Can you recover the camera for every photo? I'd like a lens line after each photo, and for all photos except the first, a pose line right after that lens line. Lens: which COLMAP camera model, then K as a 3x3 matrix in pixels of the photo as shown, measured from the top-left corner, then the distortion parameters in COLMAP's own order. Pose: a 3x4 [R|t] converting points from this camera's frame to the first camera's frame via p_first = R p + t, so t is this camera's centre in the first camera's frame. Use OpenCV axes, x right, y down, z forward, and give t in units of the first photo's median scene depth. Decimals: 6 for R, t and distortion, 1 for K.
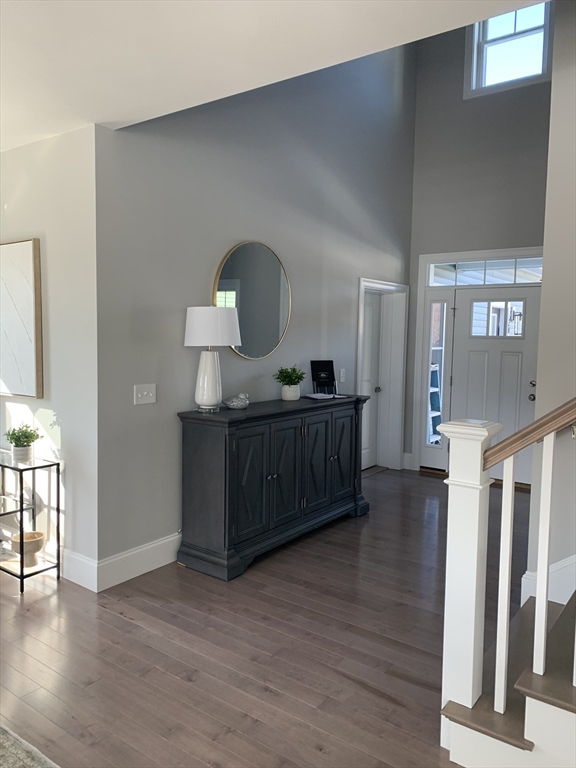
lens RADIAL K [[584.9, 0, 288.3], [0, 584.9, 373.9], [0, 0, 1]] dist [0.082047, -0.125039]
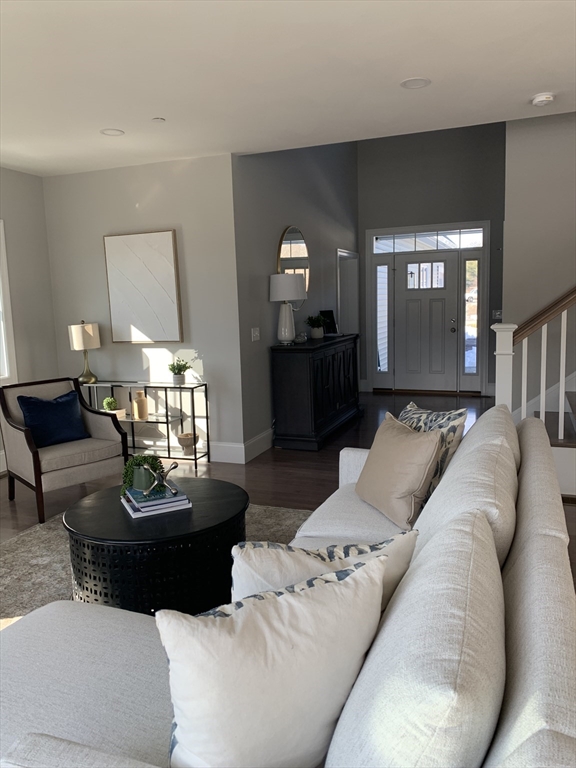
lens RADIAL K [[584.9, 0, 288.3], [0, 584.9, 373.9], [0, 0, 1]] dist [0.082047, -0.125039]
pose [[0.965598, -0.079695, 0.247525, -0.494215], [0.065449, 0.995719, 0.065273, 0.039599], [-0.251667, -0.046828, 0.966680, -0.419742]]
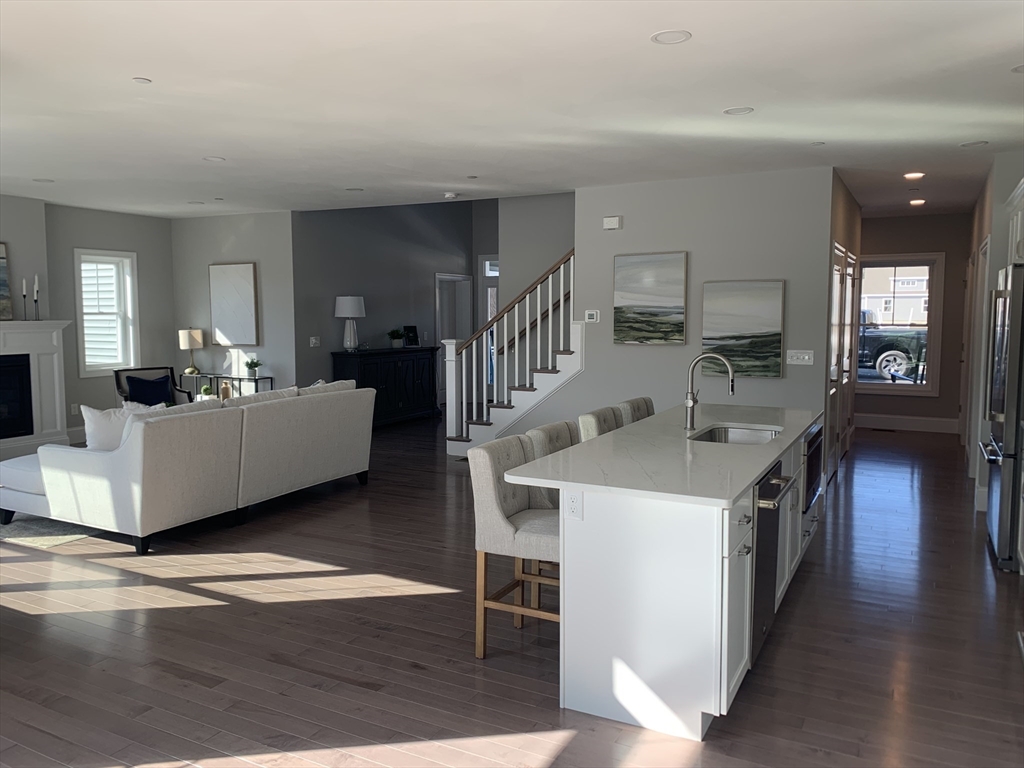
lens RADIAL K [[779.8, 0, 504.7], [0, 779.8, 380.6], [0, 0, 1]] dist [0.082047, -0.125039]
pose [[0.989680, -0.029012, 0.140326, 0.008777], [0.025777, 0.999360, 0.024814, 0.104201], [-0.140956, -0.020941, 0.989794, -1.523030]]
